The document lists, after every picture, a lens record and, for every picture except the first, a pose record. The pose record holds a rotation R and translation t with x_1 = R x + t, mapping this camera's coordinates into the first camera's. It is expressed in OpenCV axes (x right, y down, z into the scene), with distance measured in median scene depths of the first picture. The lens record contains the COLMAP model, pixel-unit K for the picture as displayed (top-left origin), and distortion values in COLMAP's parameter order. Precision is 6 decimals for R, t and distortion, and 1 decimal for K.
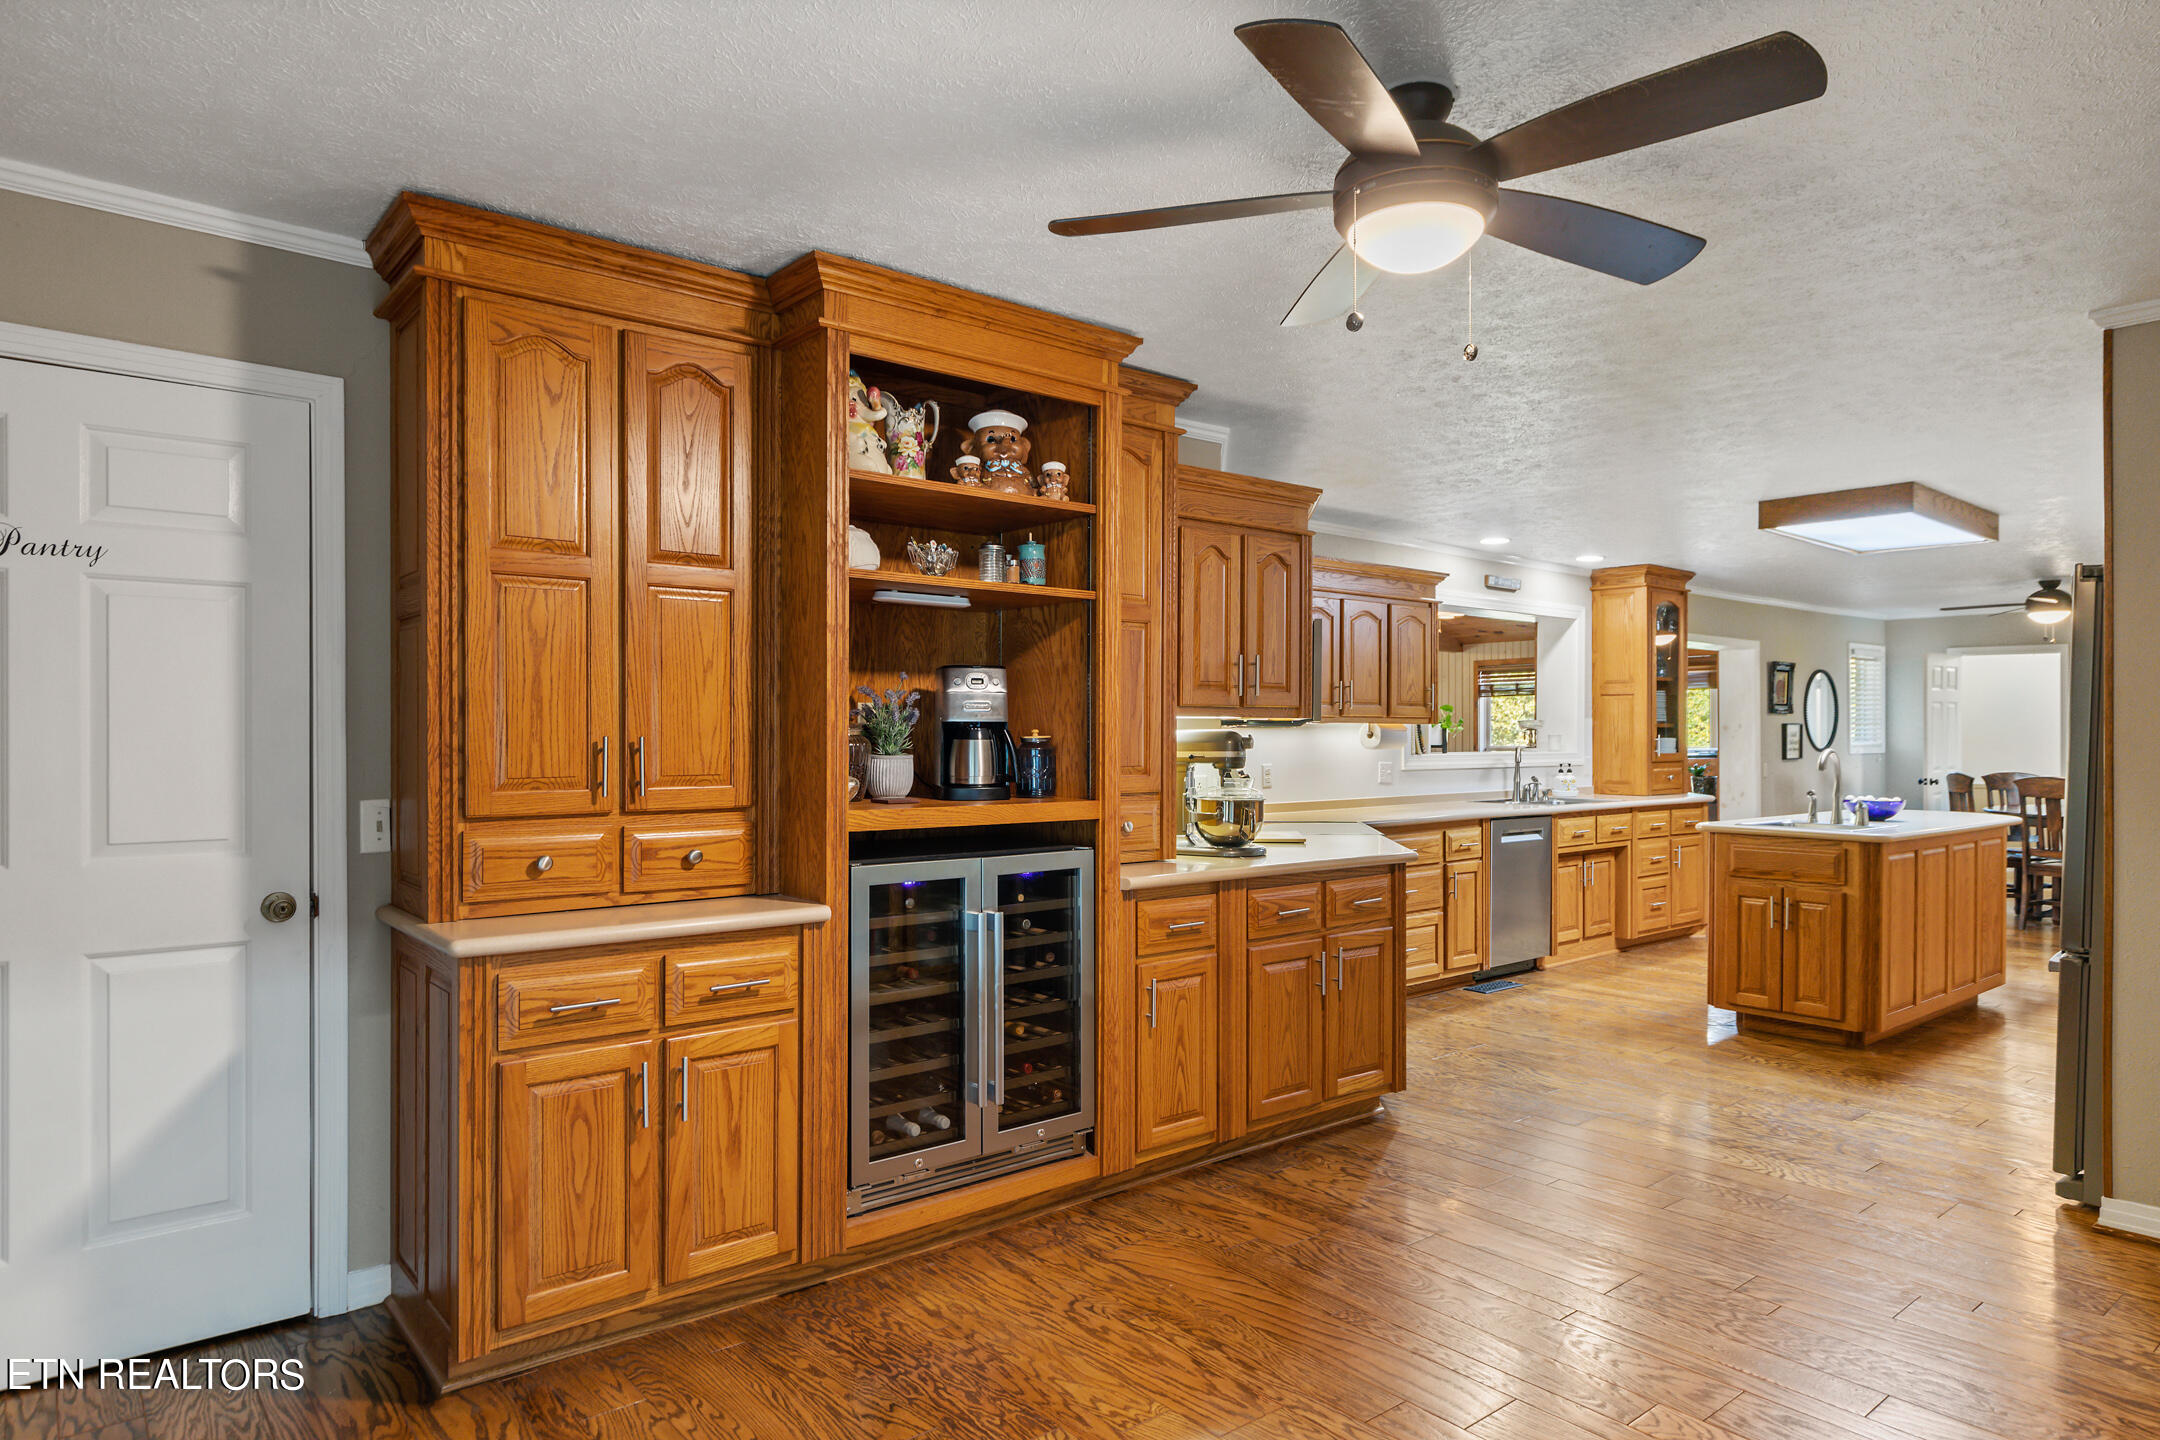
lens RADIAL K [[1280.8, 0, 1091.8], [0, 1280.8, 738.5], [0, 0, 1]] dist [-0.002094, 0.000978]
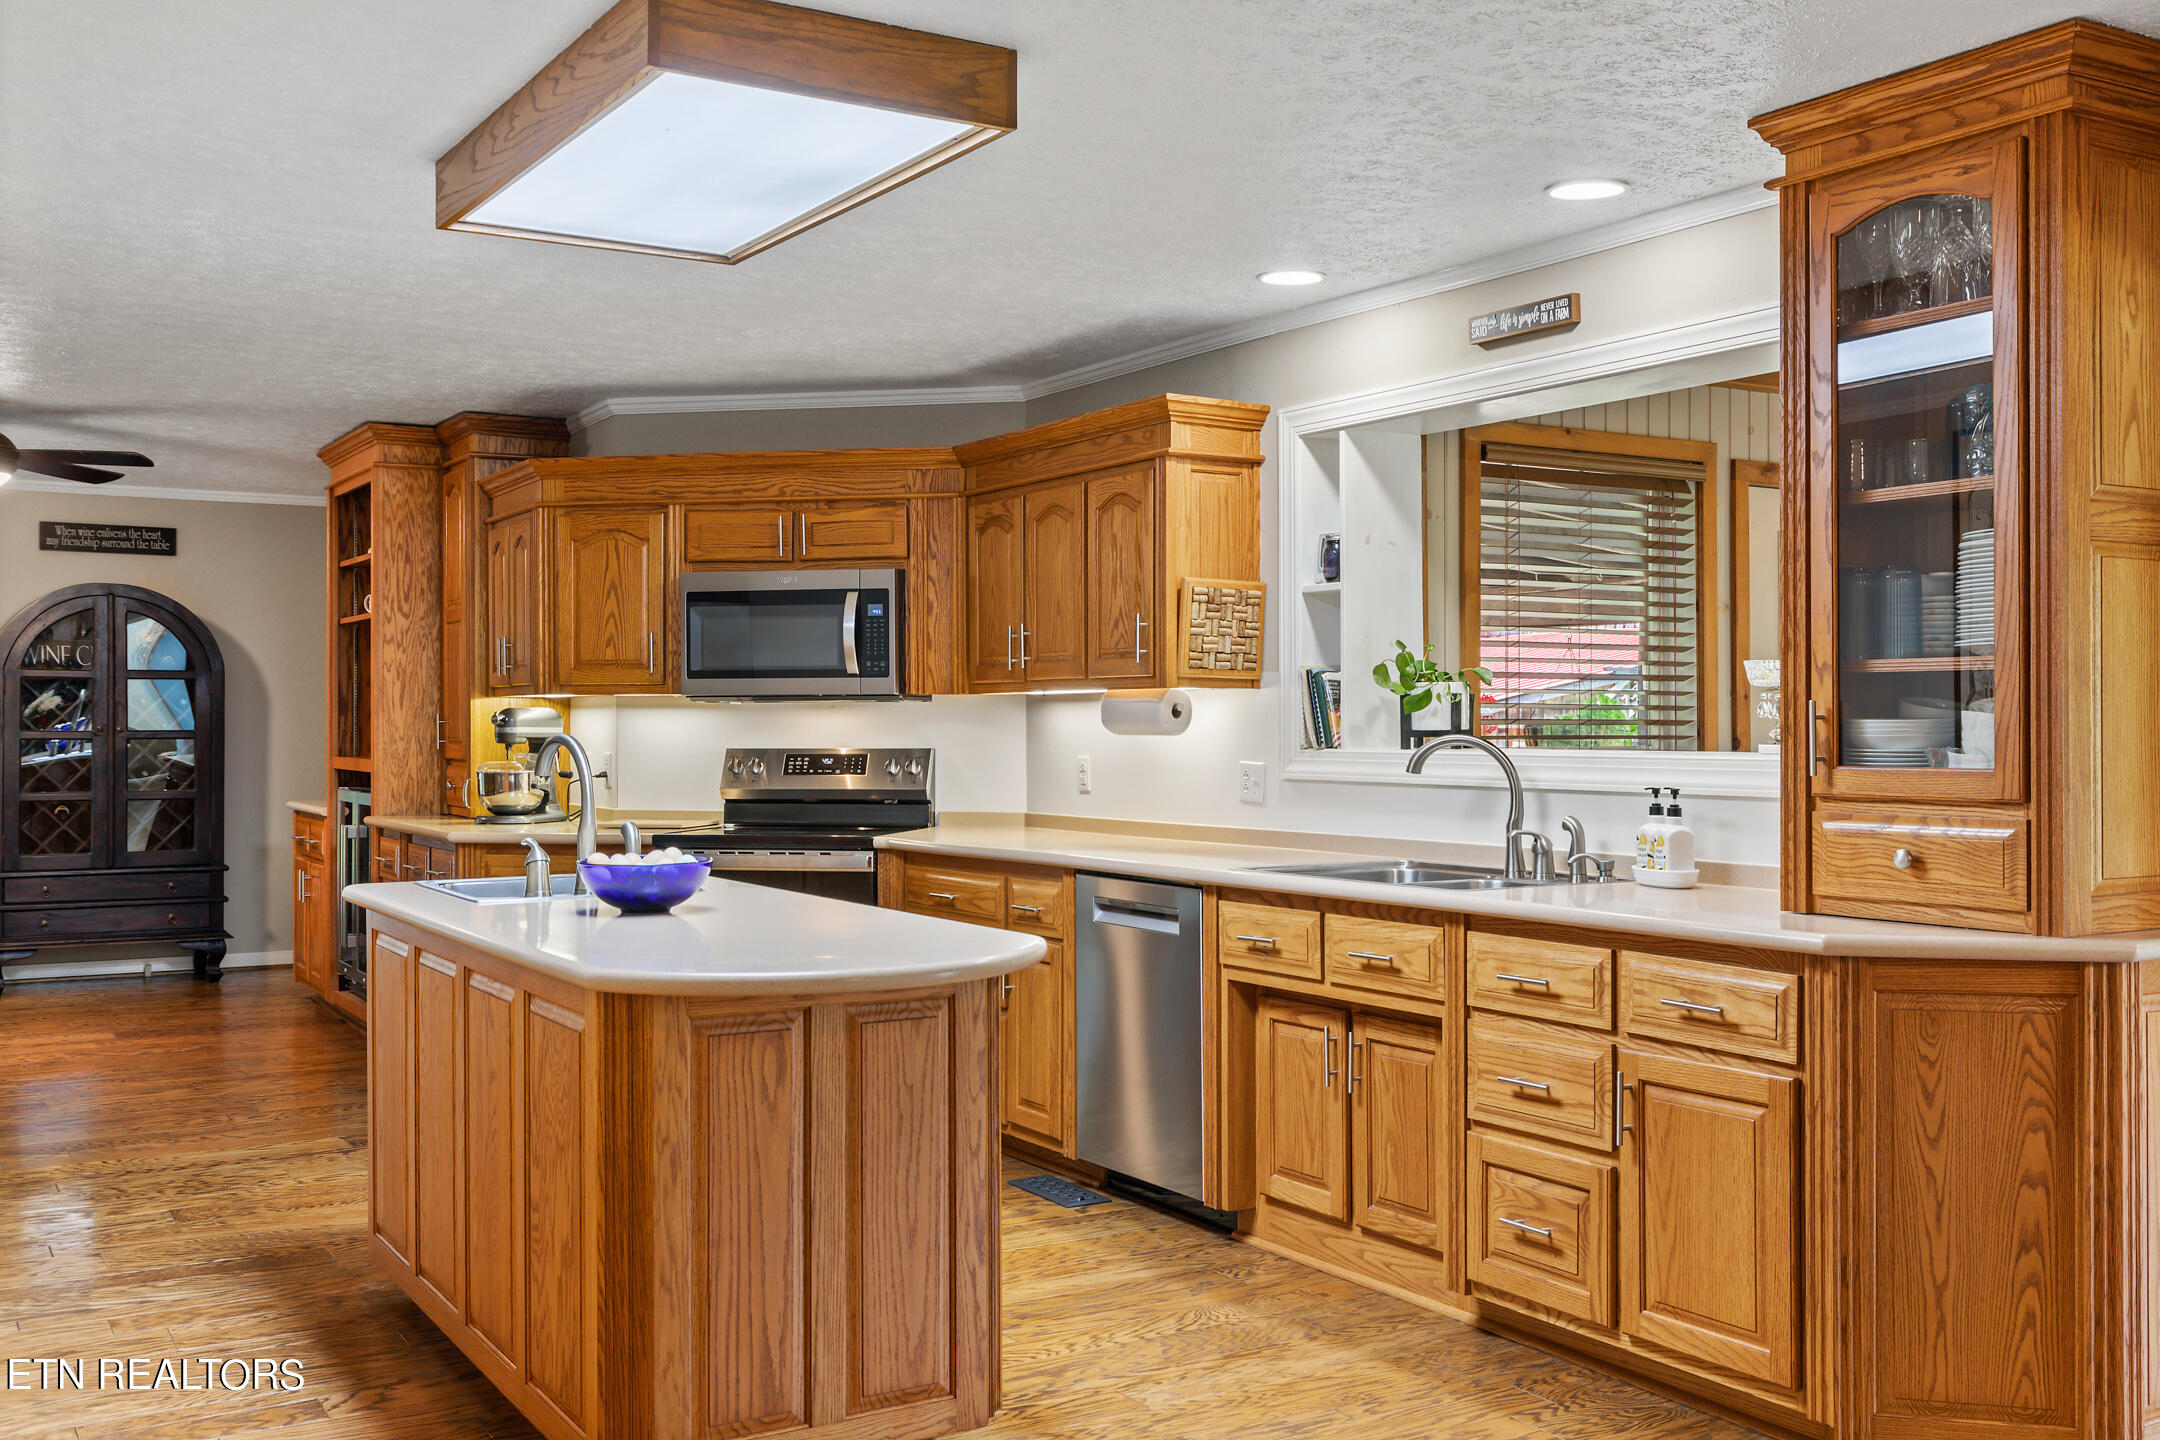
lens RADIAL K [[1989.3, 0, 1083.6], [0, 1989.3, 717.7], [0, 0, 1]] dist [0.018574, 0.000000]
pose [[-0.130846, -0.002320, -0.991400, 1.000823], [-0.000642, 0.999997, -0.002256, 0.002300], [0.991403, 0.000341, -0.130847, 0.999996]]
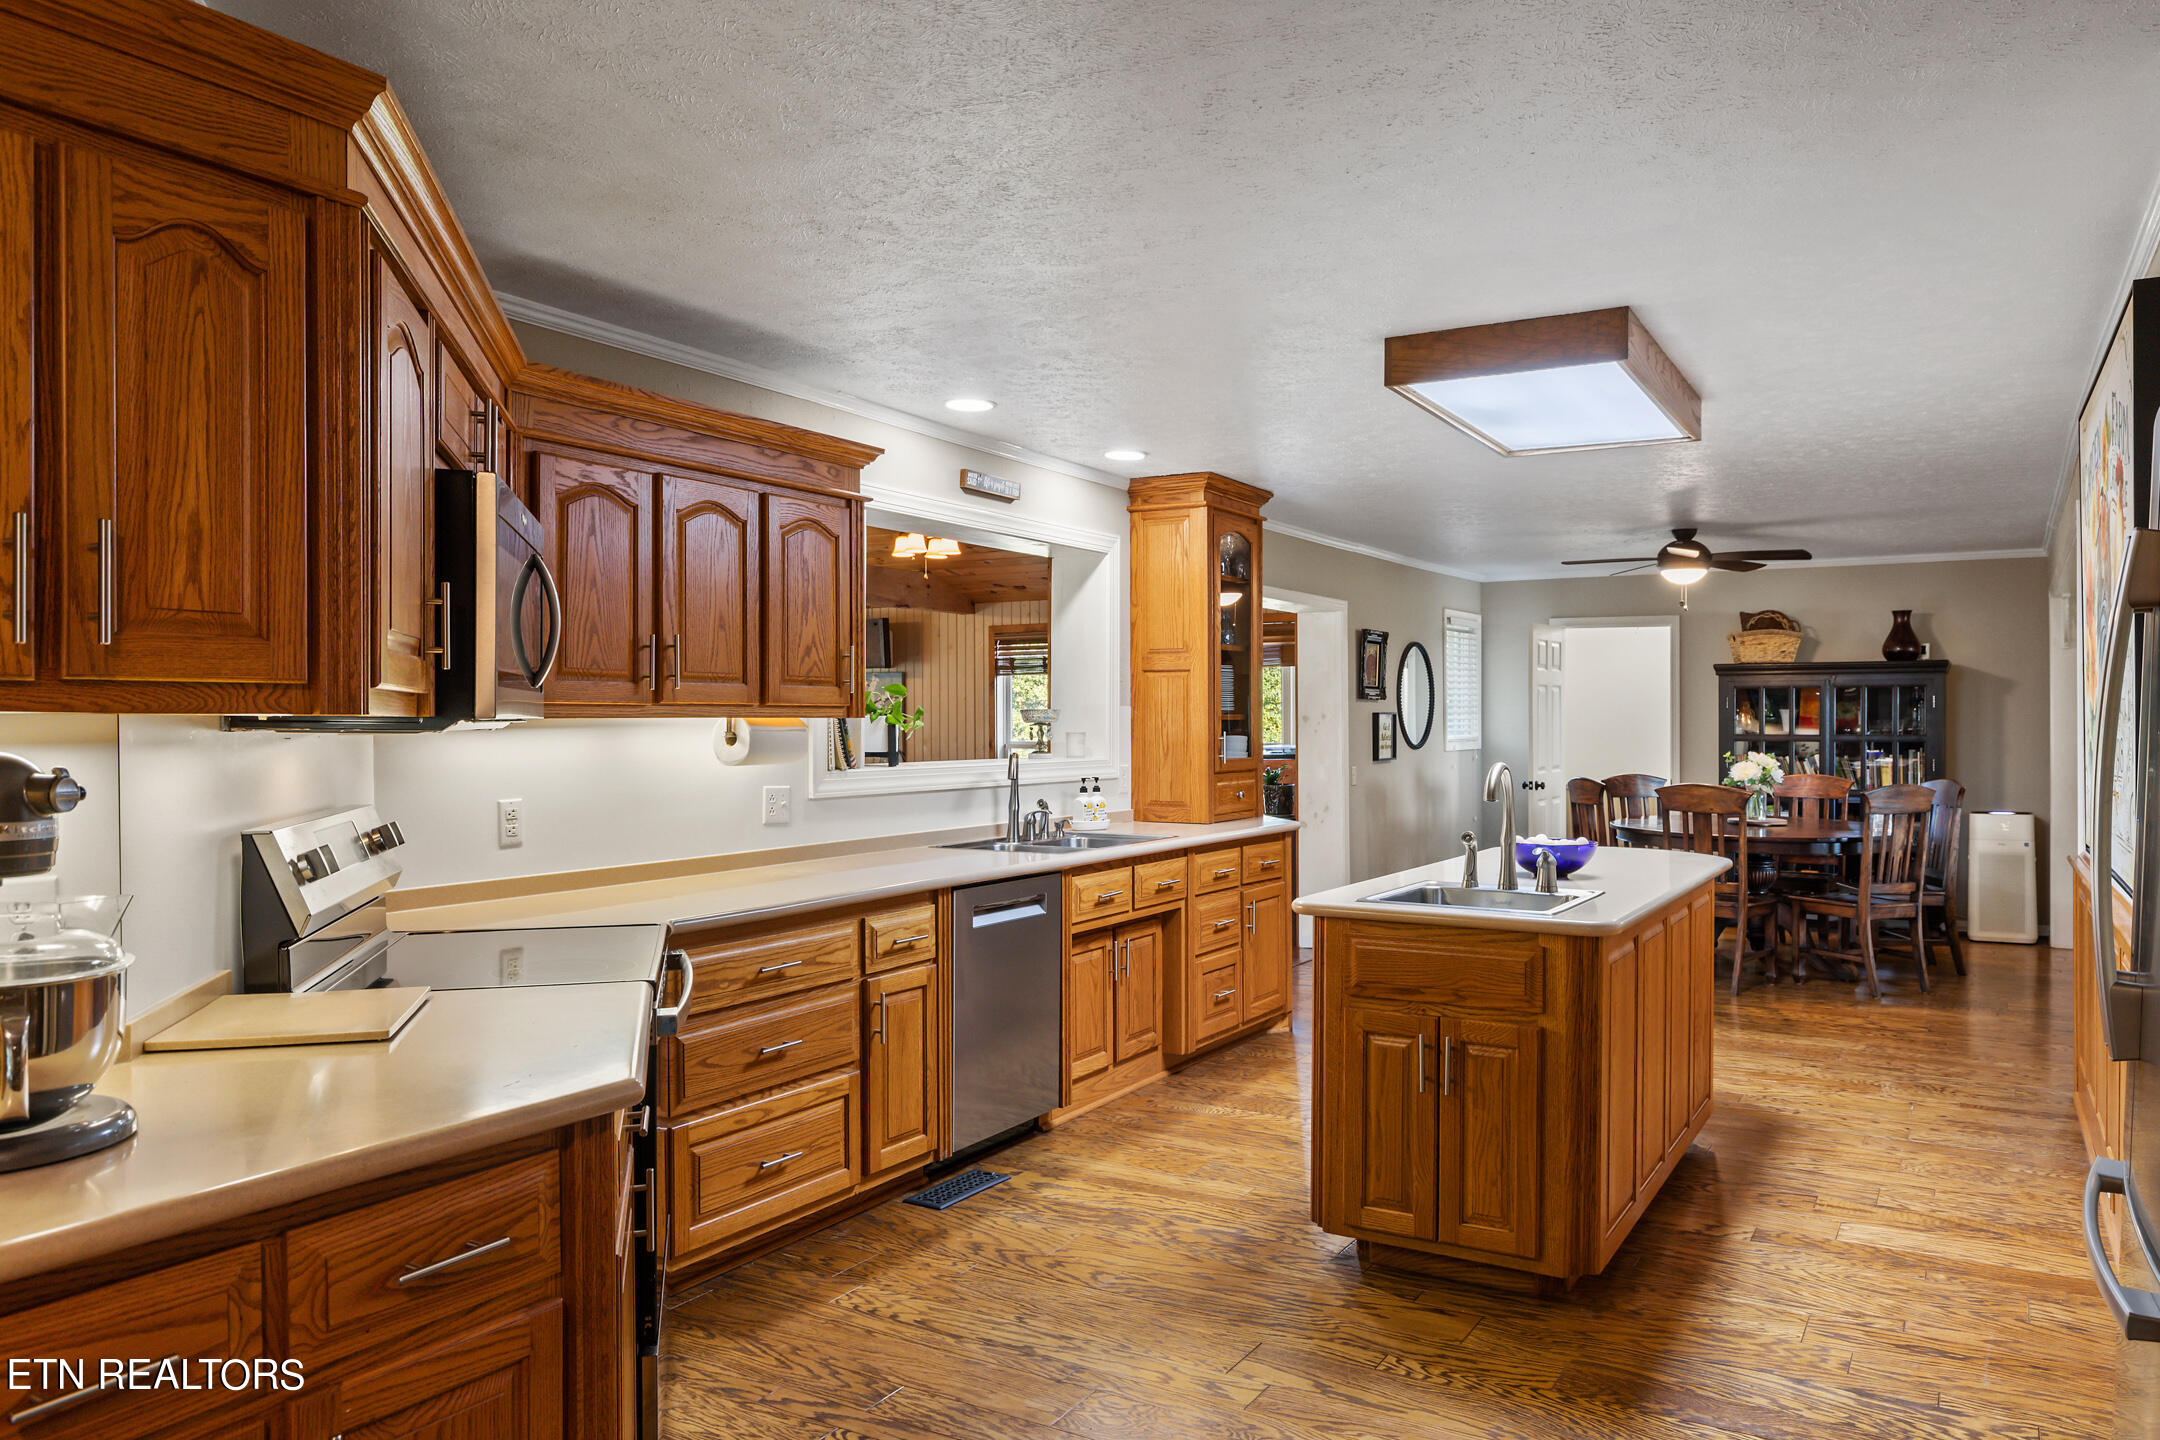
lens RADIAL K [[1451.8, 0, 1082.9], [0, 1451.8, 739.2], [0, 0, 1]] dist [0.009324, -0.003307]
pose [[0.947461, -0.006091, 0.319813, 0.147157], [0.002823, 0.999939, 0.010683, -0.007858], [-0.319859, -0.009219, 0.947420, 0.344393]]
